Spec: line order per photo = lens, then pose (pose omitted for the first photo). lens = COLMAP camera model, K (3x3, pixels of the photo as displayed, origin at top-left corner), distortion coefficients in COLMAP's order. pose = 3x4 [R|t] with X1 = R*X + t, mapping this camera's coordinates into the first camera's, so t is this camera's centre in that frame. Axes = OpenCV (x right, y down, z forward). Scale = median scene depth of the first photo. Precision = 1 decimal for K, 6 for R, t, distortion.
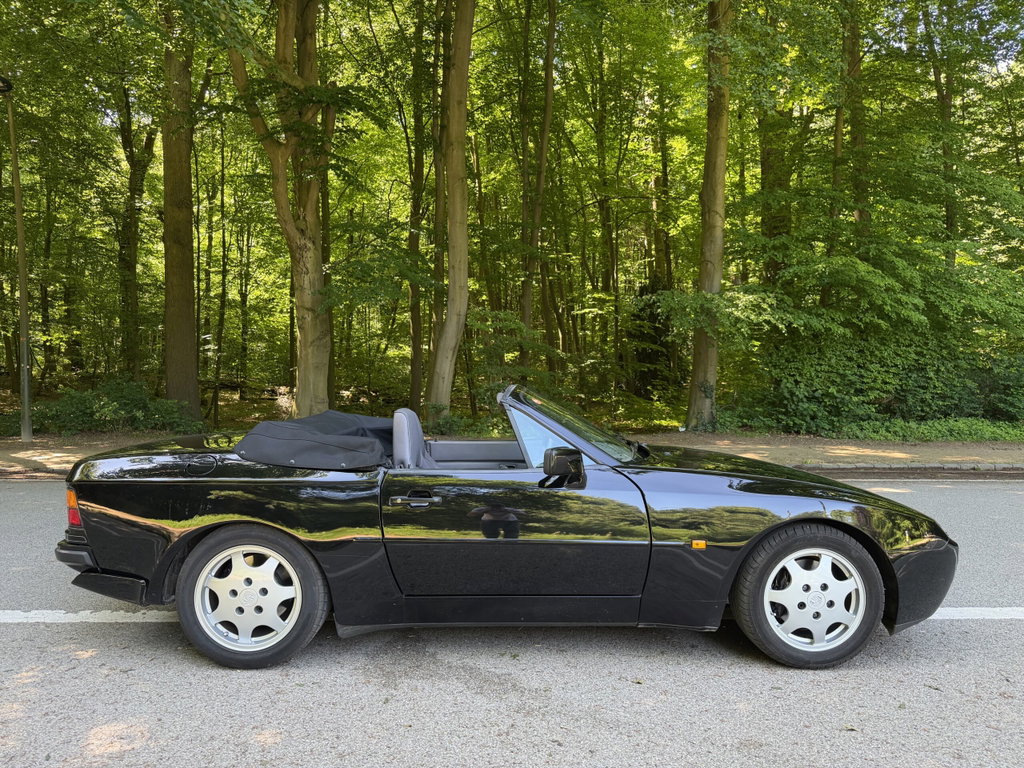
lens RADIAL K [[723.4, 0, 516.8], [0, 723.4, 395.1], [0, 0, 1]] dist [0.013851, -0.030526]
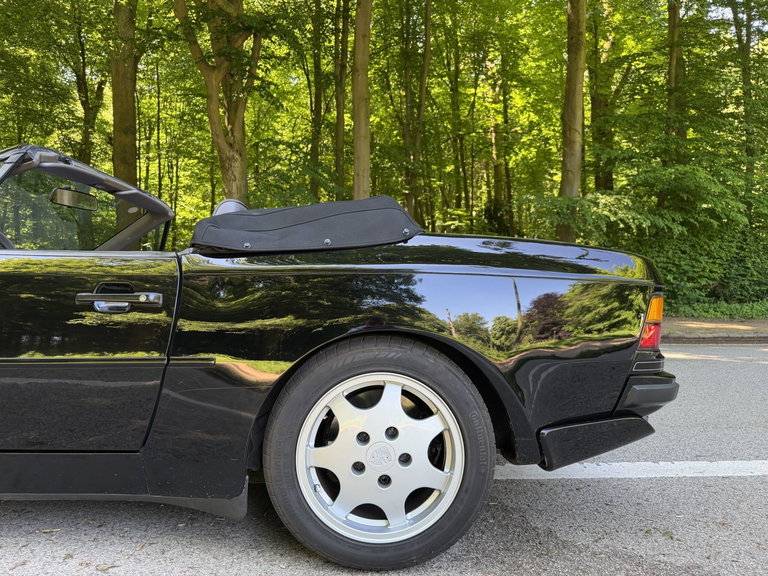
lens RADIAL K [[542.6, 0, 388.8], [0, 542.6, 299.7], [0, 0, 1]] dist [0.013851, -0.030526]
pose [[0.999770, 0.000335, 0.021461, -0.054896], [-0.000415, 0.999993, 0.003734, 0.026464], [-0.021459, -0.003742, 0.999763, 0.096141]]
